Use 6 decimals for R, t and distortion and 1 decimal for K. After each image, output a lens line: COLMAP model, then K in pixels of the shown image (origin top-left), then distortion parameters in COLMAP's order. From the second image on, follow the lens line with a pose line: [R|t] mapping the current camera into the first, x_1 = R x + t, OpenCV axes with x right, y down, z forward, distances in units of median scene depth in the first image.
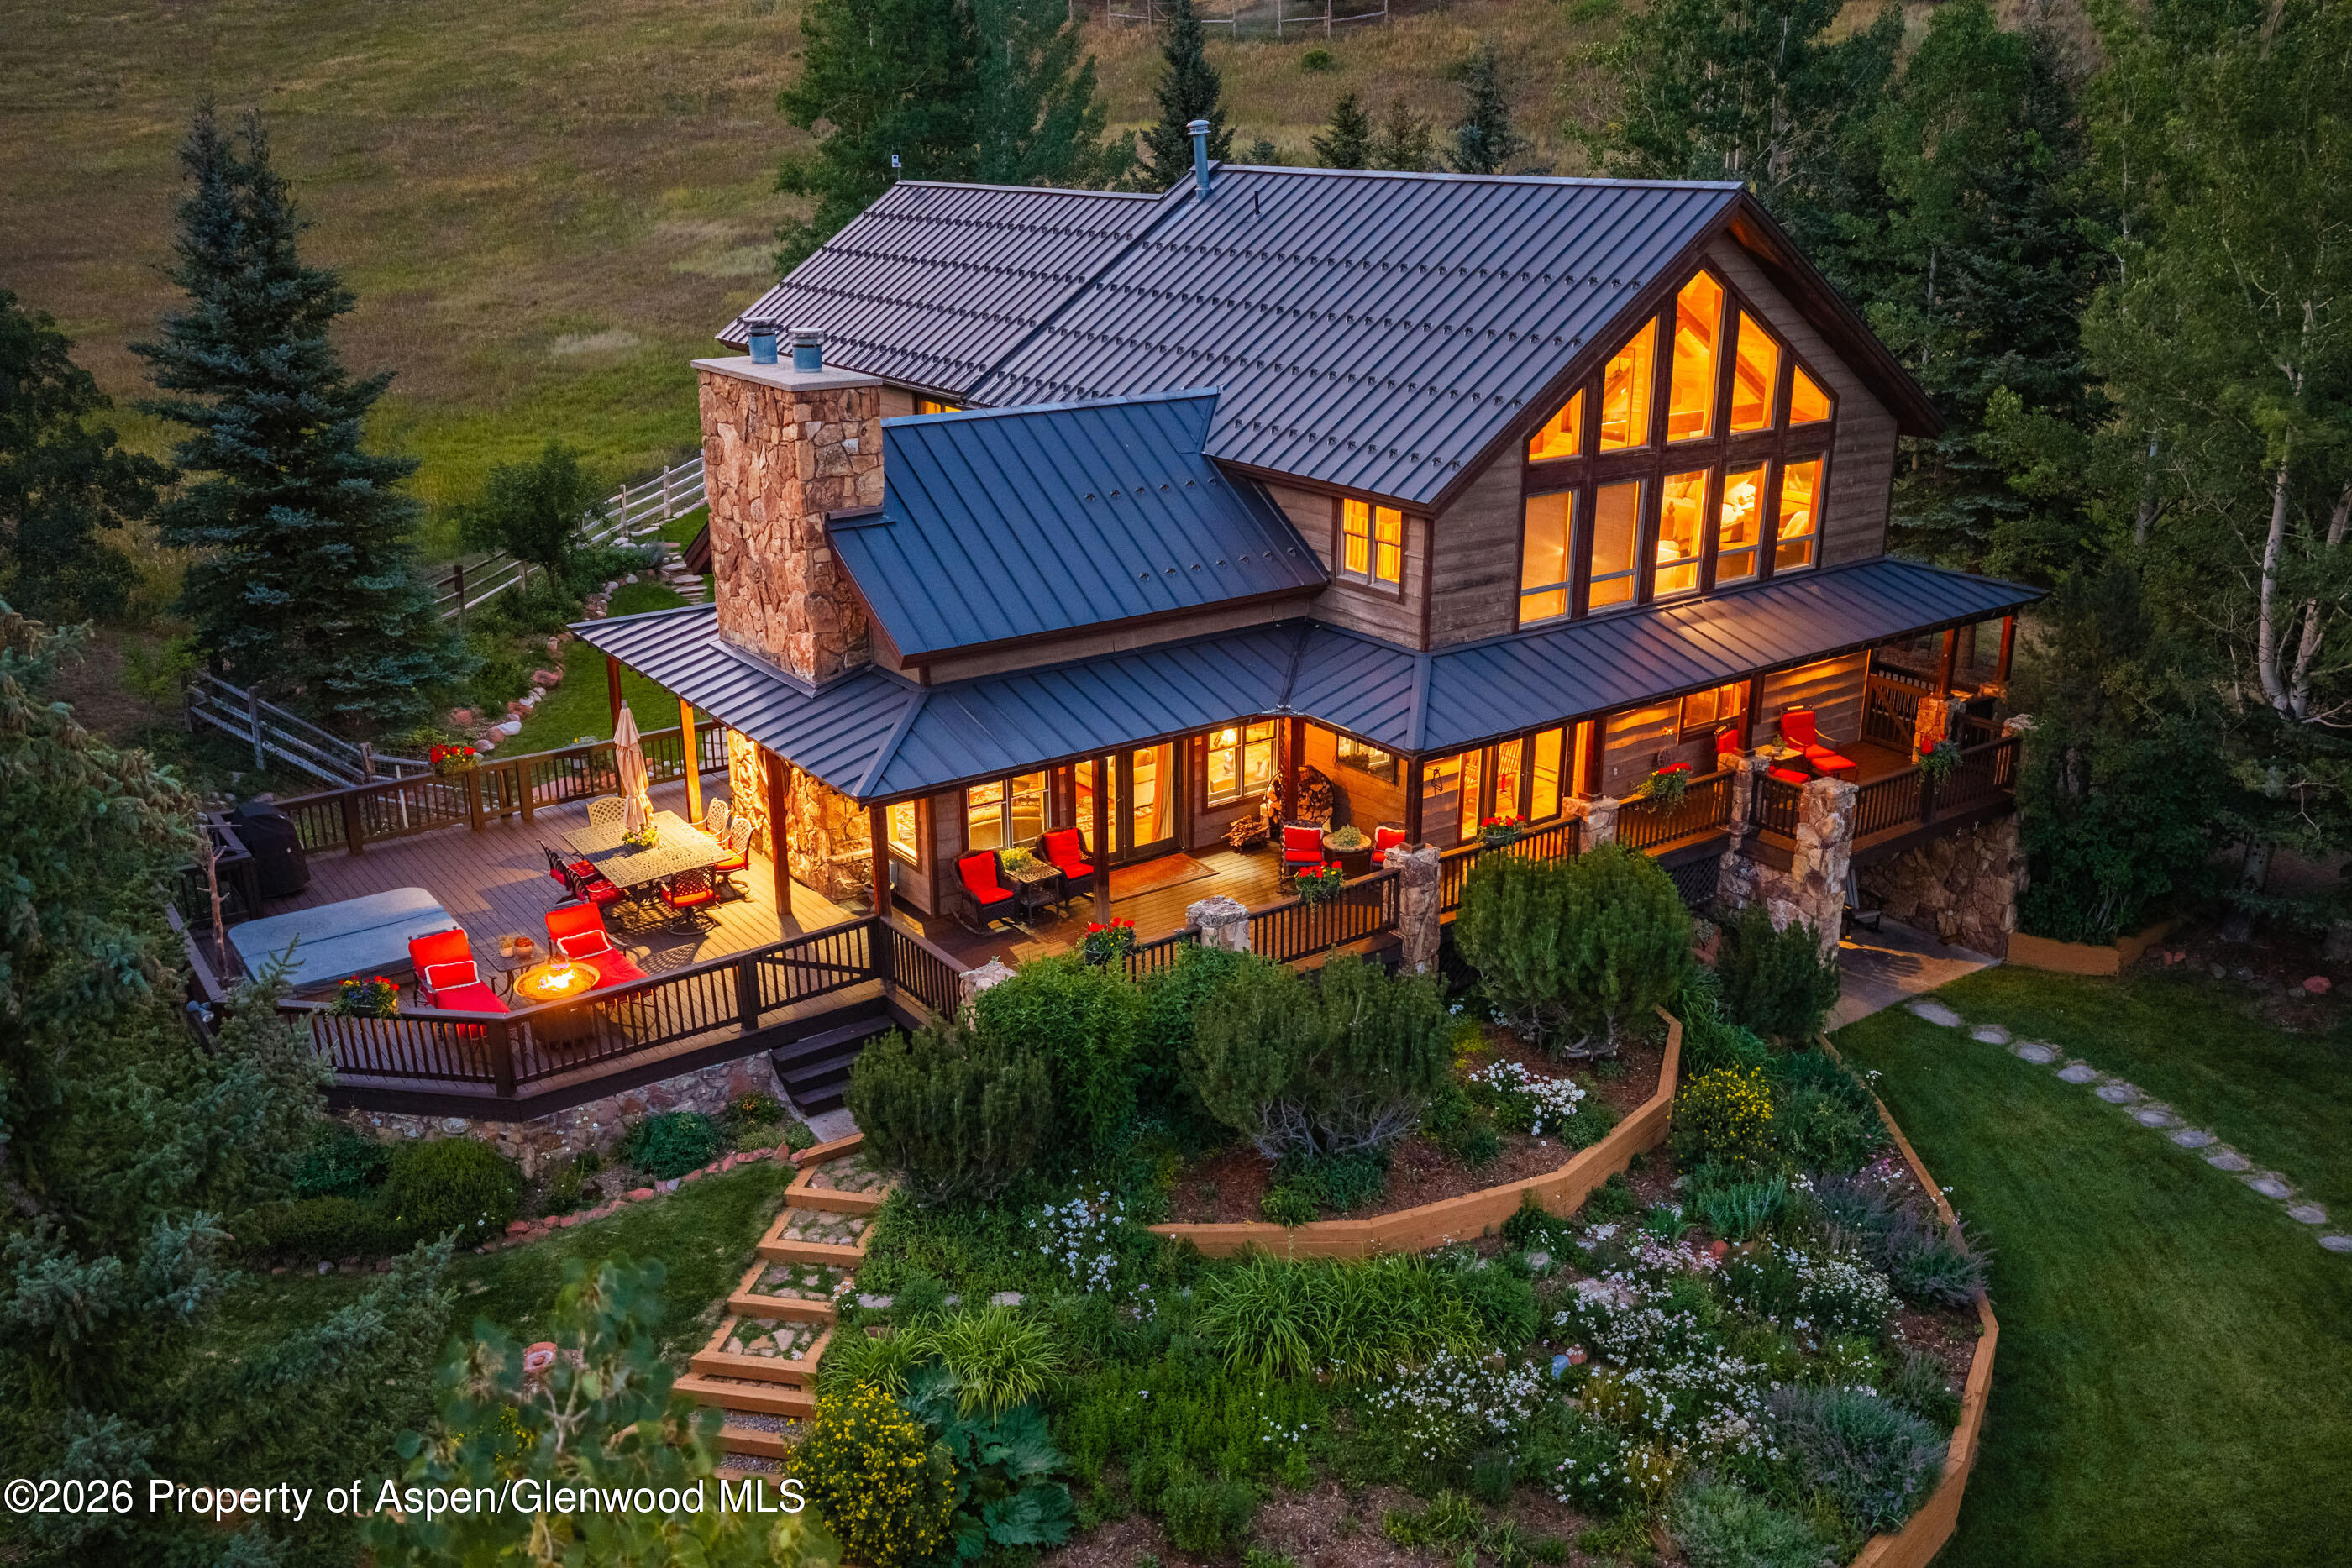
lens RADIAL K [[1925.1, 0, 1176.0], [0, 1925.1, 784.0], [0, 0, 1]] dist [0.028904, -0.049582]
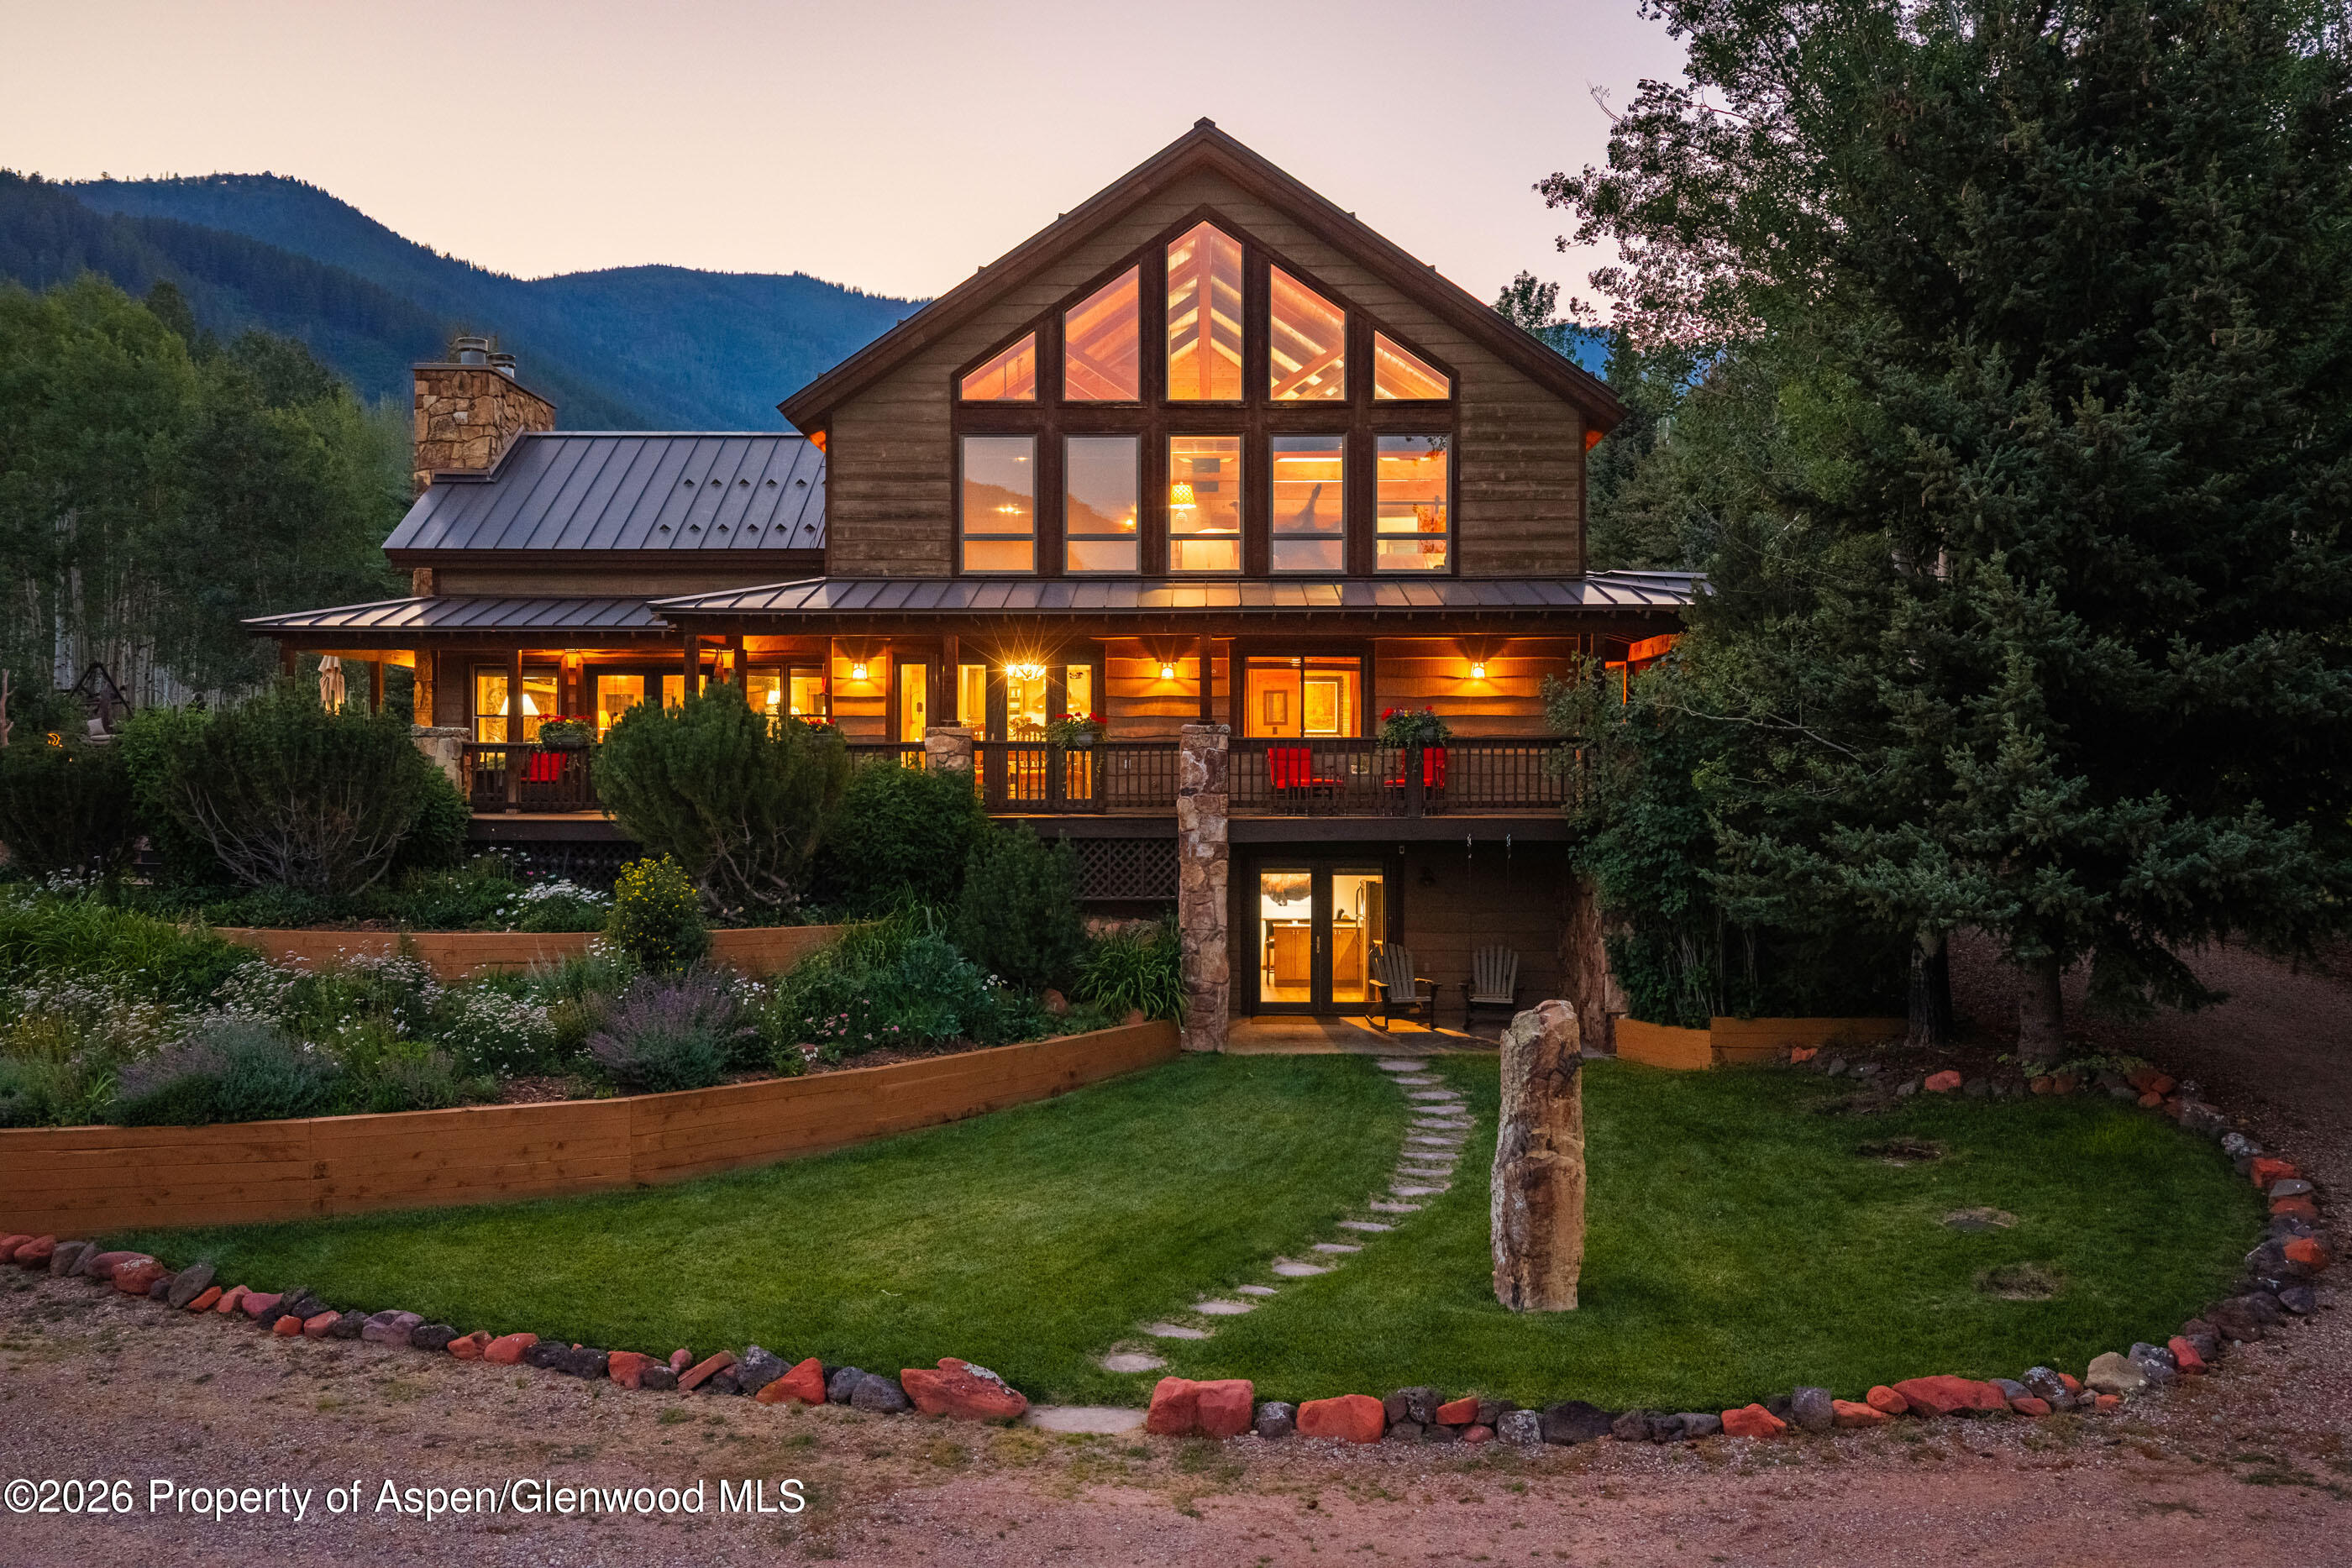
lens RADIAL K [[1925.1, 0, 1176.0], [0, 1925.1, 784.0], [0, 0, 1]] dist [0.028904, -0.049582]
pose [[0.800364, 0.001017, -0.599514, 0.836995], [-0.197458, 0.944649, -0.262008, 0.248039], [0.566064, 0.328080, 0.756264, 0.369067]]
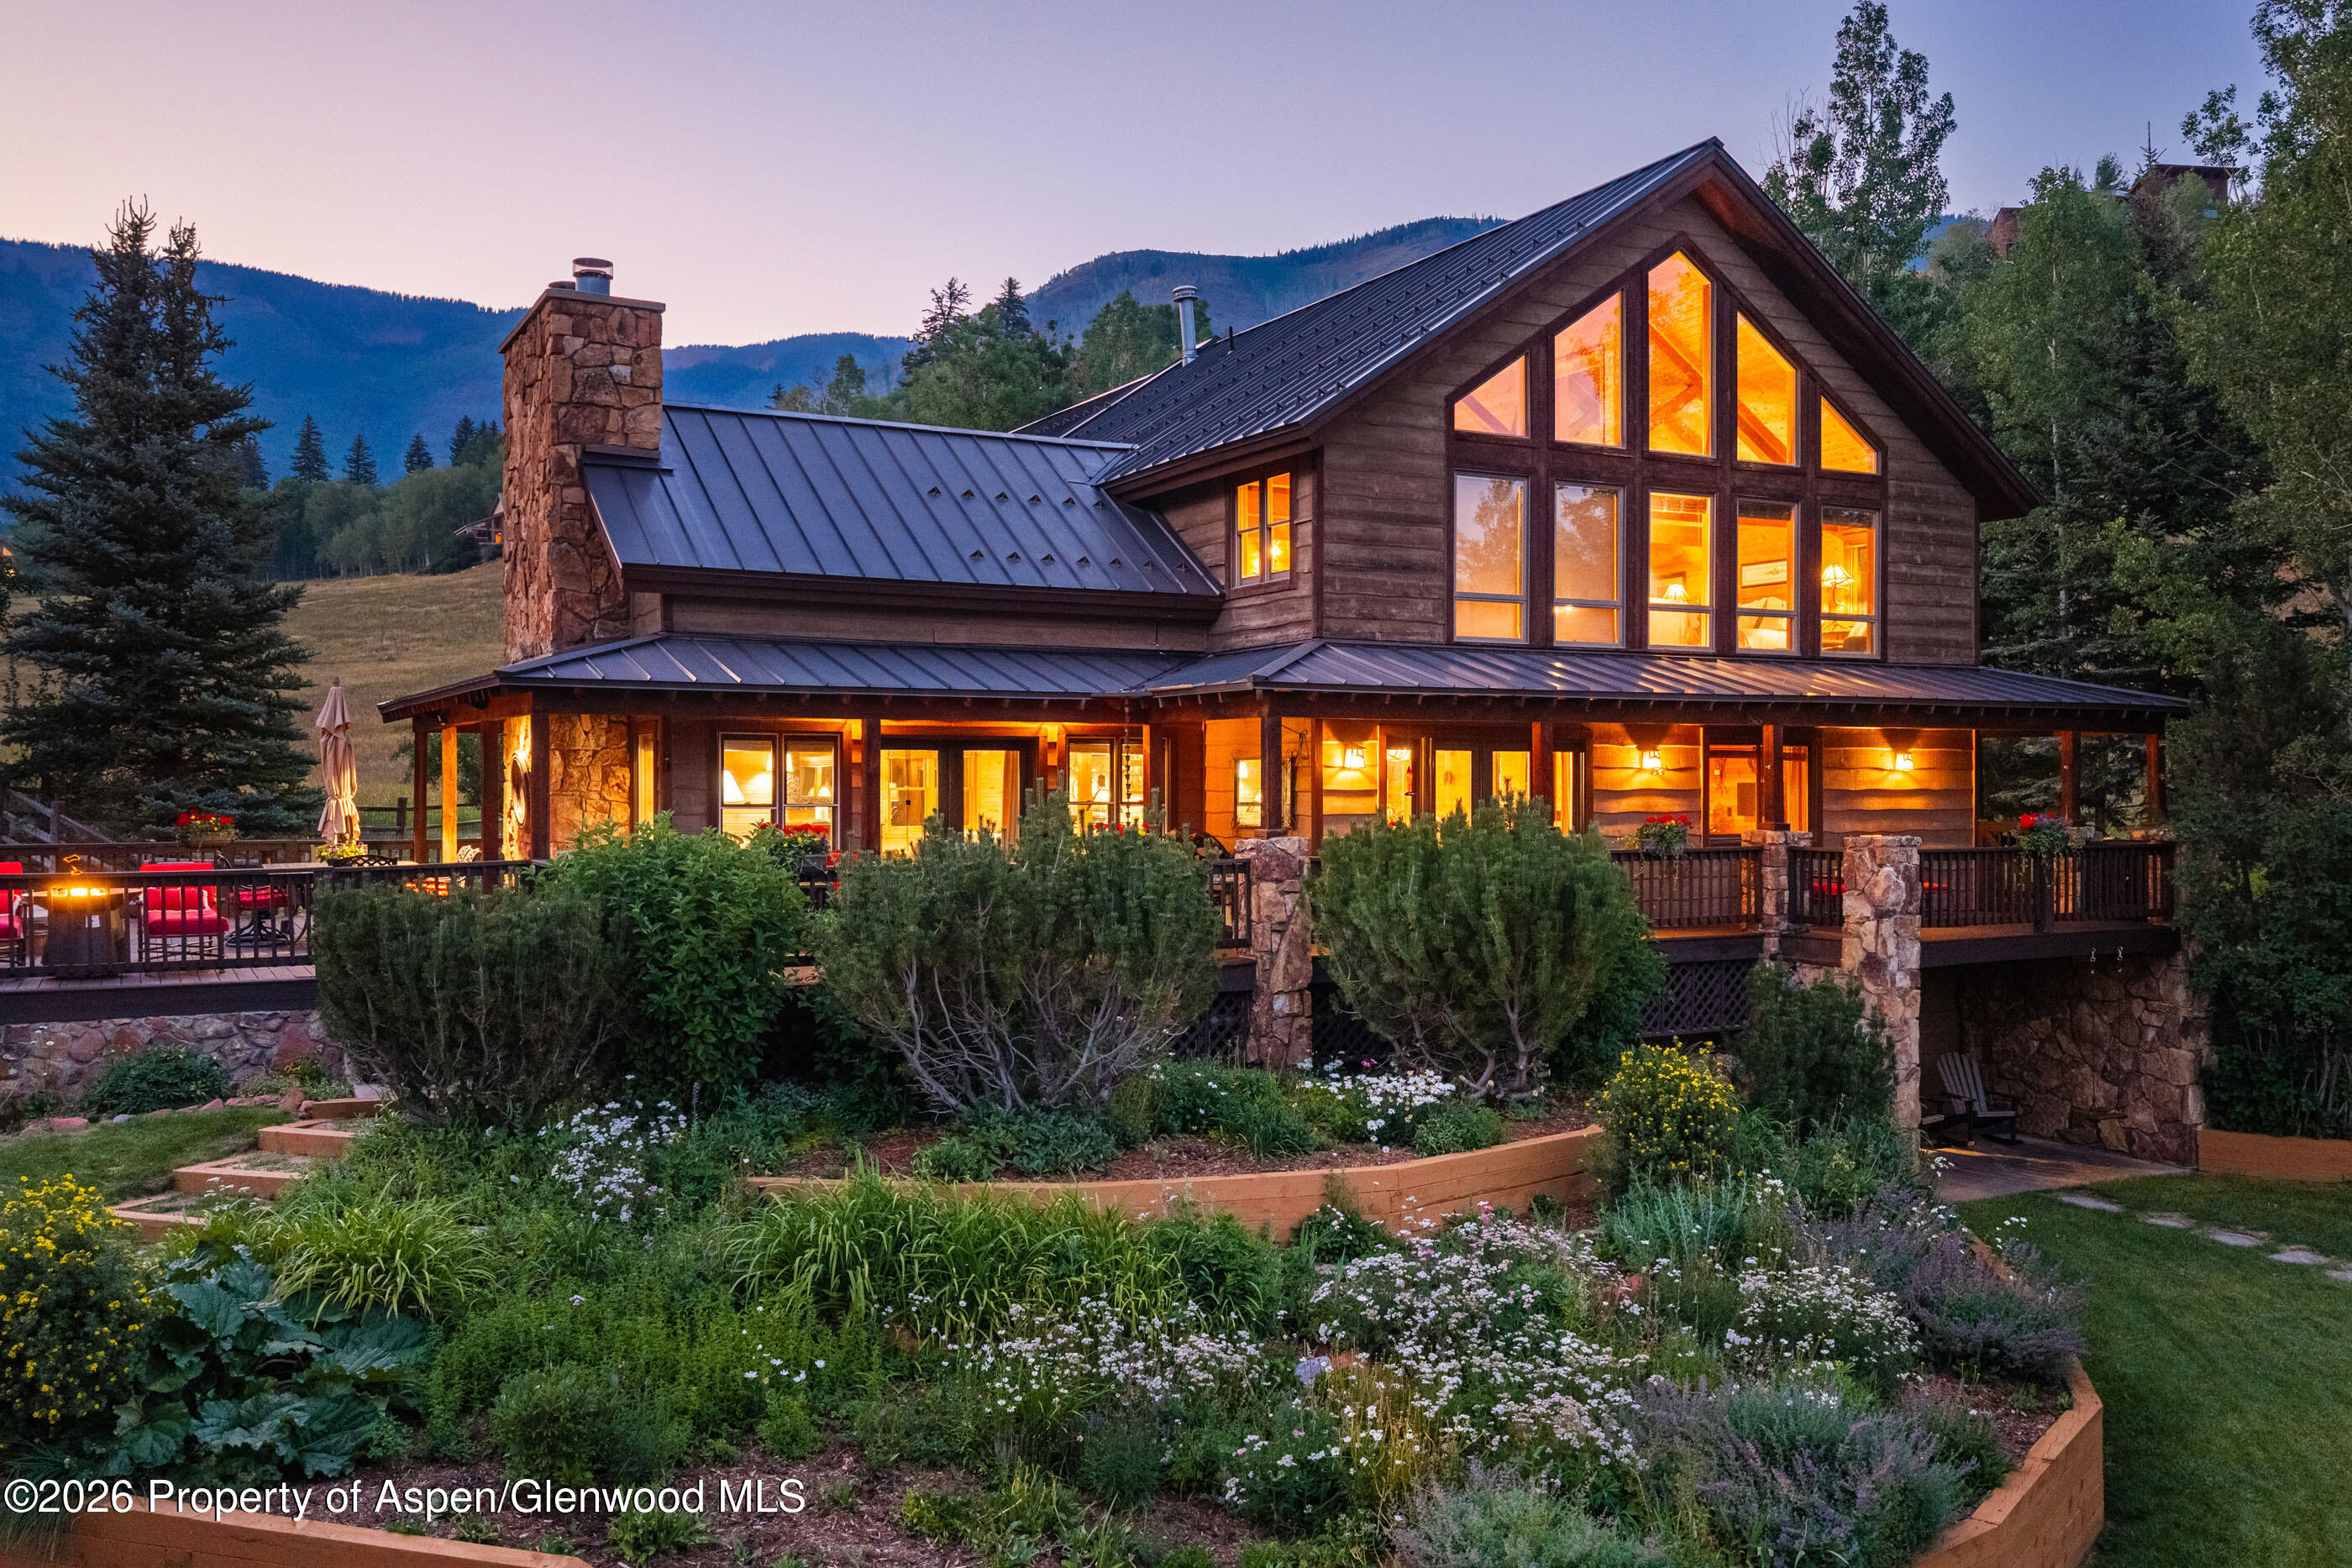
lens RADIAL K [[1925.1, 0, 1176.0], [0, 1925.1, 784.0], [0, 0, 1]] dist [0.028904, -0.049582]
pose [[0.990744, 0.001398, -0.135737, 0.171814], [-0.045641, 0.945162, -0.323398, 0.235224], [0.127841, 0.326599, 0.936477, 0.264563]]
